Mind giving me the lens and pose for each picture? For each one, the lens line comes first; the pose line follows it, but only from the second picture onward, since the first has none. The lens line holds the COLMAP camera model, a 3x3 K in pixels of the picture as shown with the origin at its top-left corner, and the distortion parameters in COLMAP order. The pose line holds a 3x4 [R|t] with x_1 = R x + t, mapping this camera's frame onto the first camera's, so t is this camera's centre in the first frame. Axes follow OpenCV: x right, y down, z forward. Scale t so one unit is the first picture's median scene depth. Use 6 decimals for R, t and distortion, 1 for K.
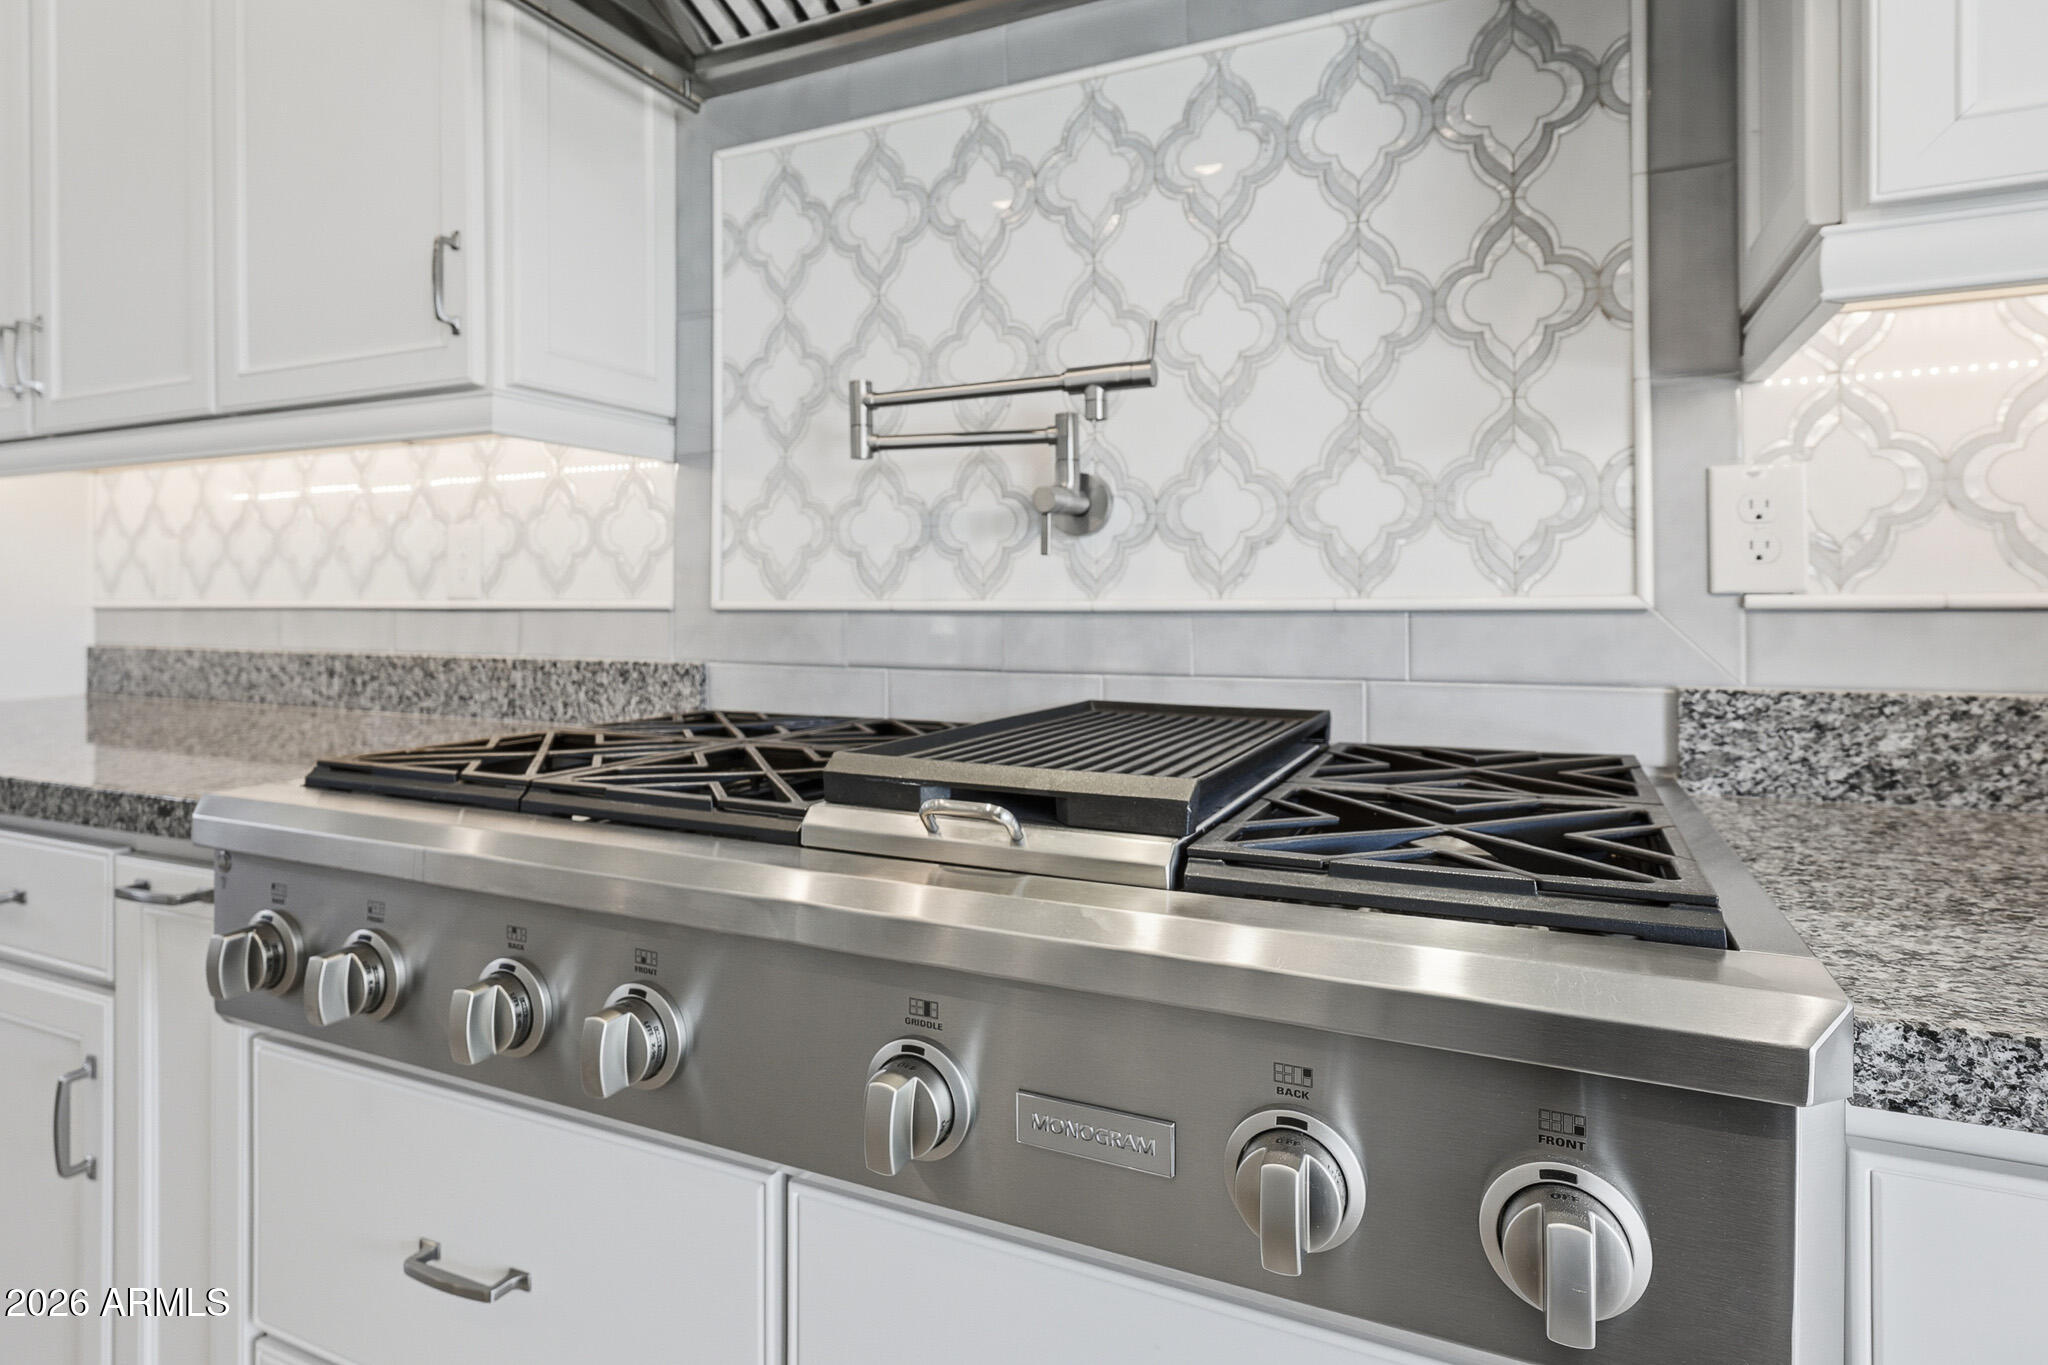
lens RADIAL K [[1106.2, 0, 1008.8], [0, 1106.2, 597.1], [0, 0, 1]] dist [0.005337, -0.001313]
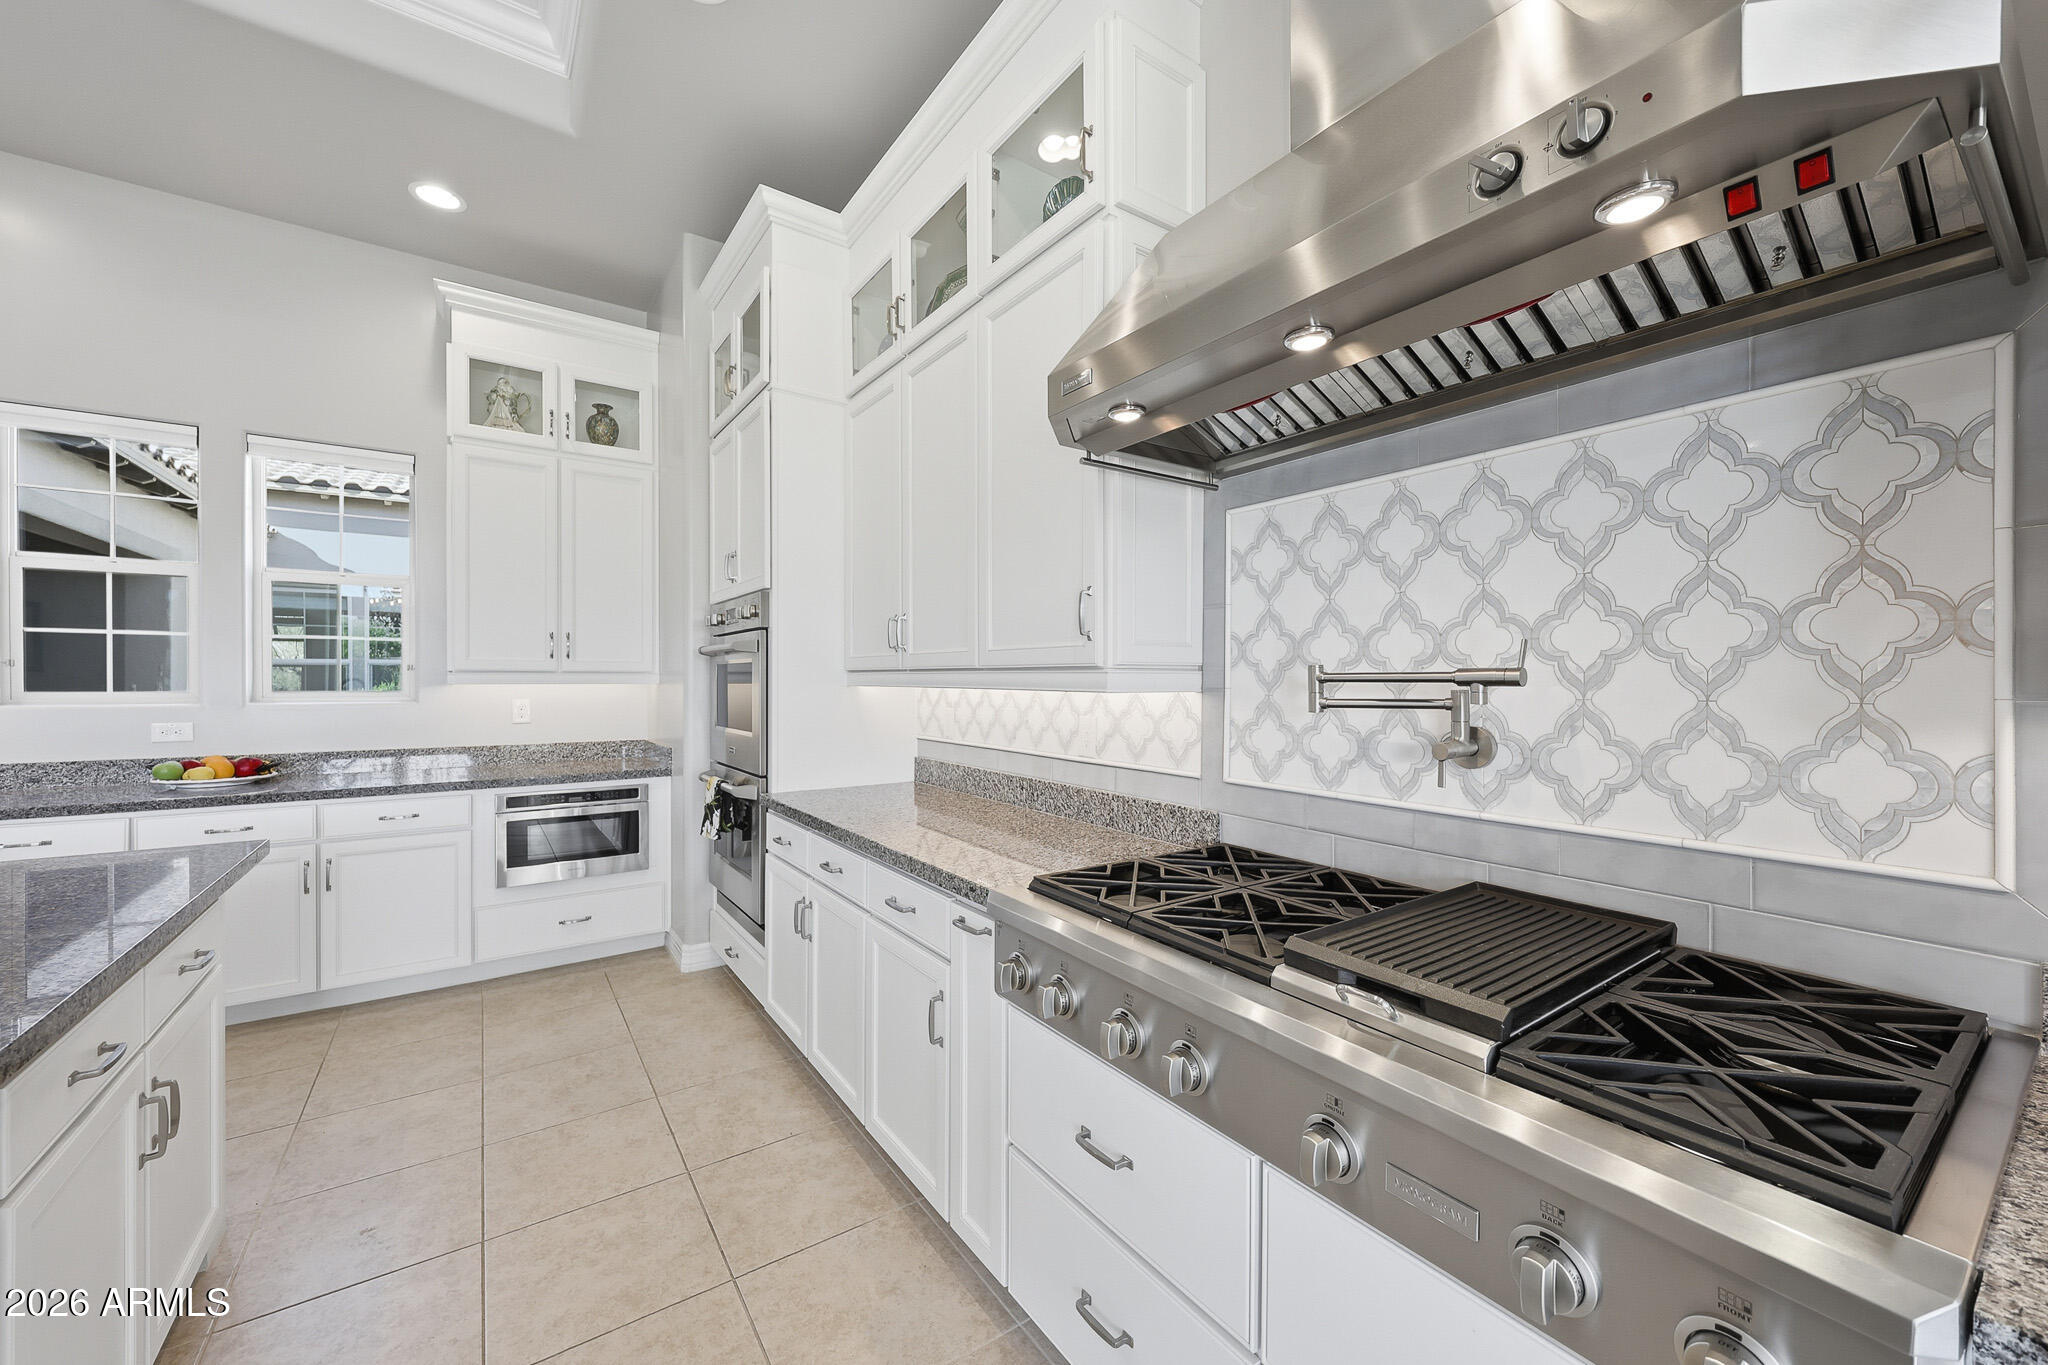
lens RADIAL K [[769.9, 0, 1015.3], [0, 769.9, 684.1], [0, 0, 1]] dist [-0.000729, 0.000277]
pose [[0.864619, 0.007145, -0.502377, 0.059775], [-0.002937, 0.999954, 0.009168, -0.195845], [0.502420, -0.006452, 0.864600, -0.227827]]
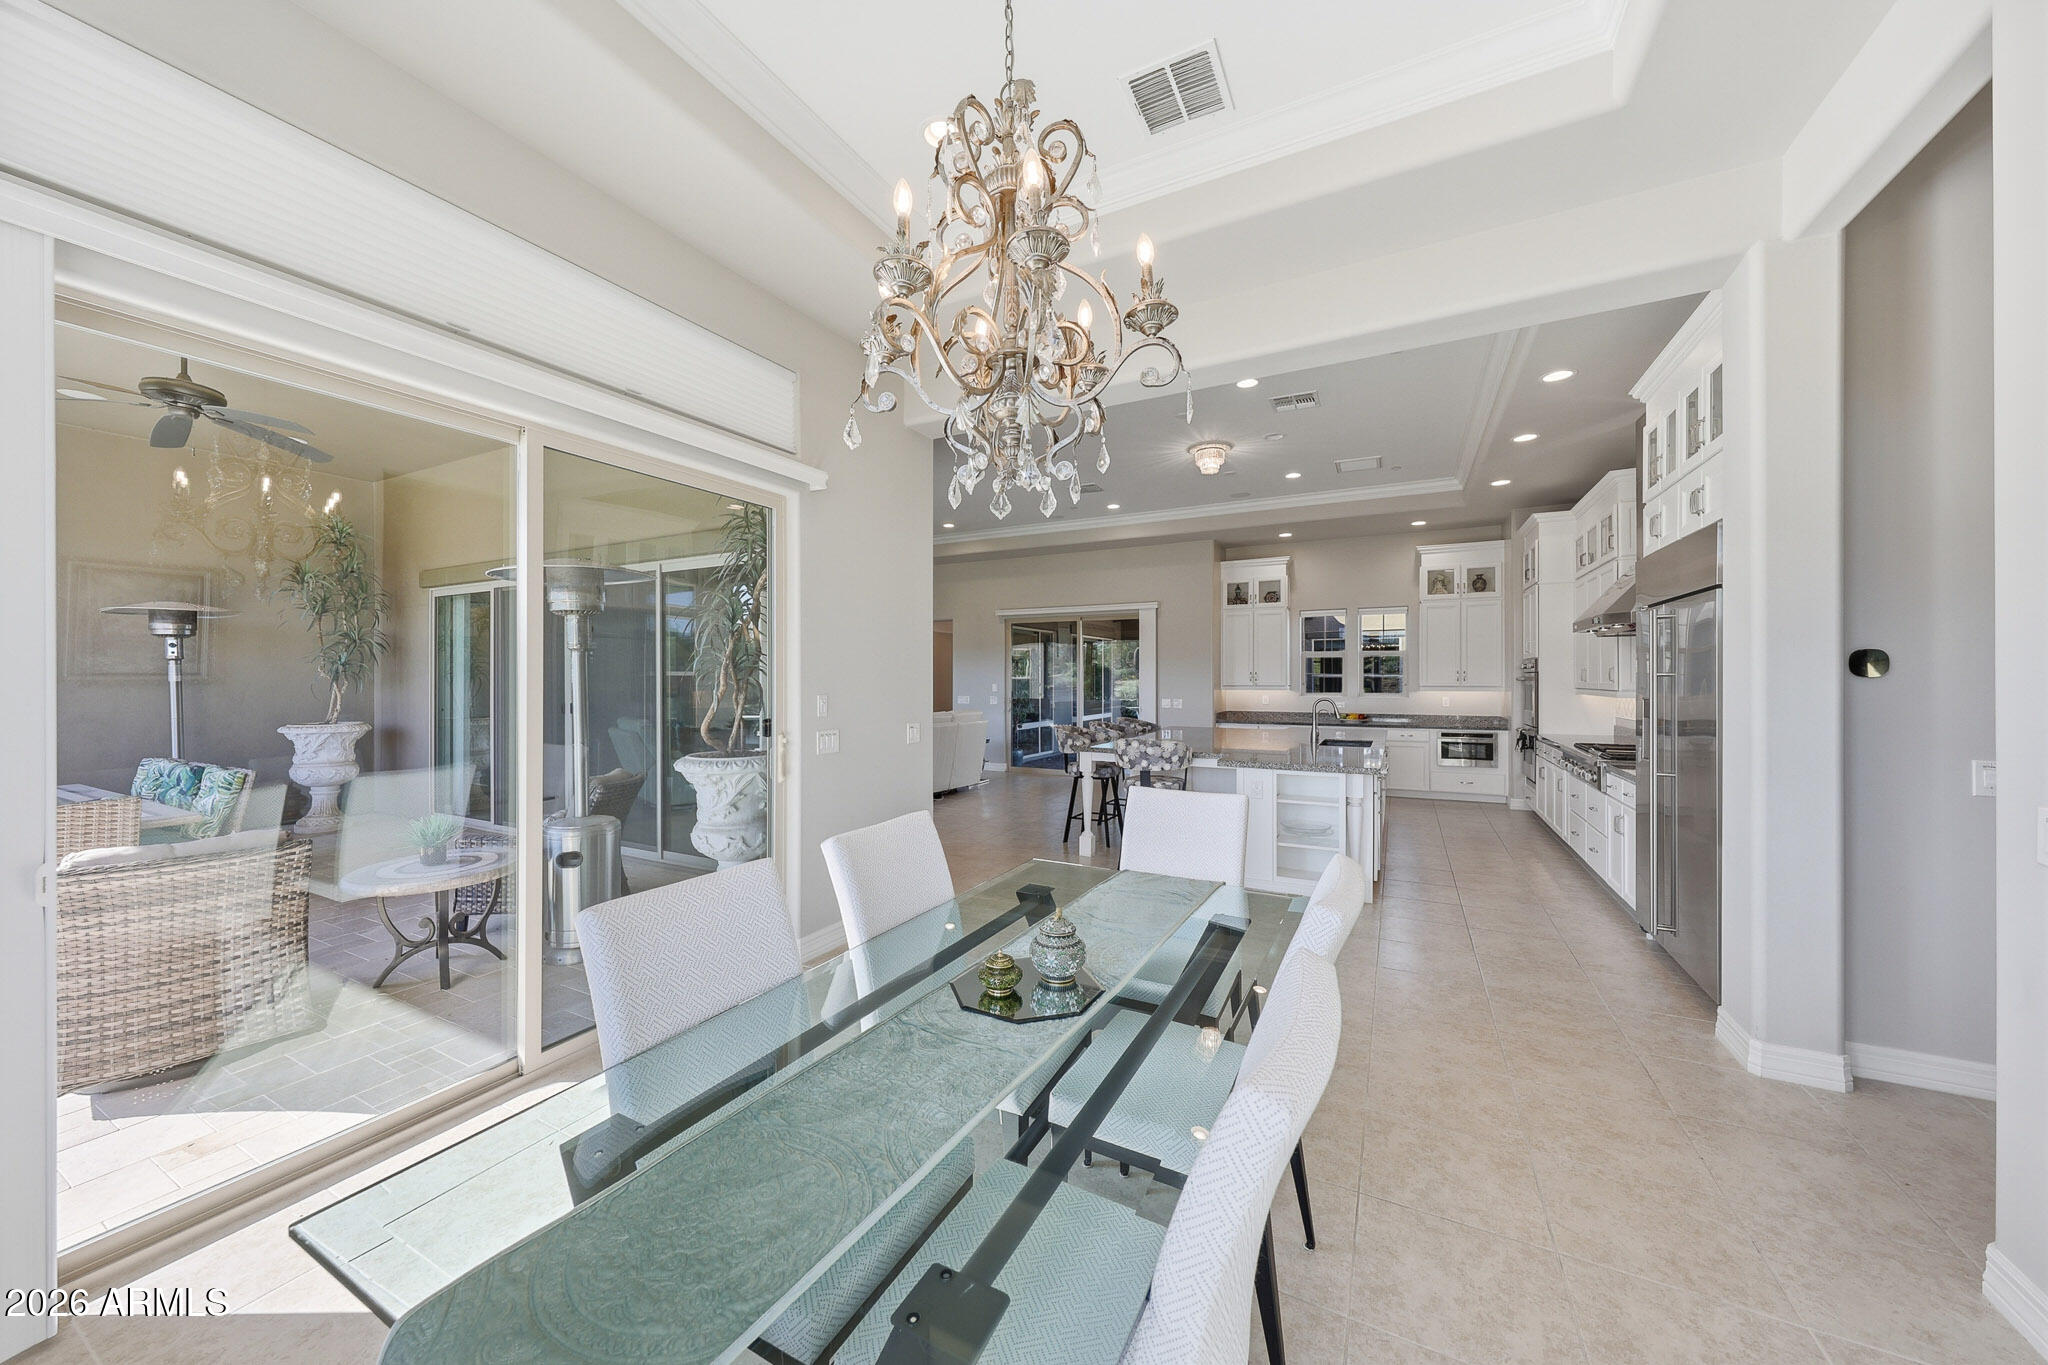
lens RADIAL K [[710.6, 0, 1026.2], [0, 710.6, 680.4], [0, 0, 1]] dist [-0.000661, -0.000034]
pose [[-0.043648, 0.002623, -0.999044, 4.417695], [0.002356, 0.999994, 0.002522, -0.304599], [0.999044, -0.002244, -0.043654, -2.622834]]
